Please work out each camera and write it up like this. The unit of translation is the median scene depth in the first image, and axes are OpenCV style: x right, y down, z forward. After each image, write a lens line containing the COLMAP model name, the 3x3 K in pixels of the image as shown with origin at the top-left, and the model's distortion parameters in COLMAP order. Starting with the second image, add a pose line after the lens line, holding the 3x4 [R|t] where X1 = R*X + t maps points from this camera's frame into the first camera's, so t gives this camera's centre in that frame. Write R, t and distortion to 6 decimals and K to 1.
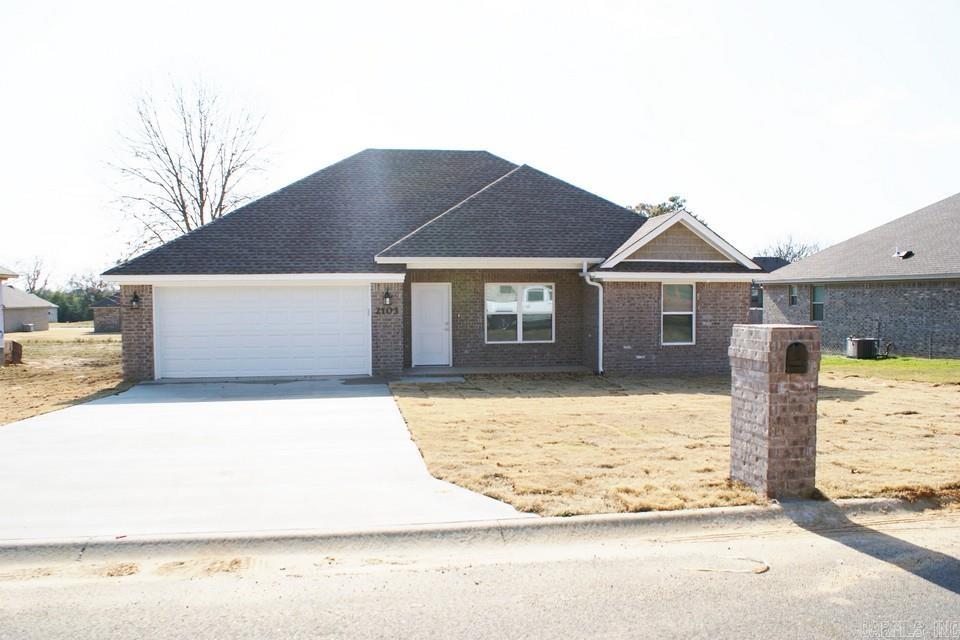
lens RADIAL K [[766.8, 0, 481.0], [0, 766.8, 322.0], [0, 0, 1]] dist [-0.146754, 0.118941]
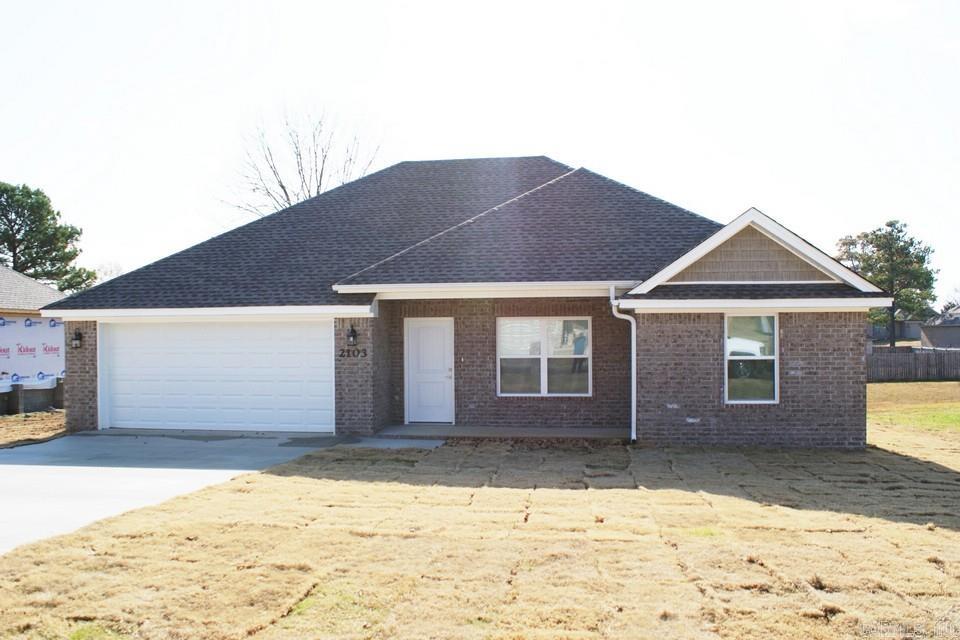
lens RADIAL K [[766.8, 0, 480.0], [0, 766.8, 321.3], [0, 0, 1]] dist [-0.146754, 0.118941]
pose [[0.958635, -0.006781, -0.284558, 0.219430], [-0.008220, 0.998640, -0.051490, -0.007464], [0.284520, 0.051699, 0.957275, 0.273001]]
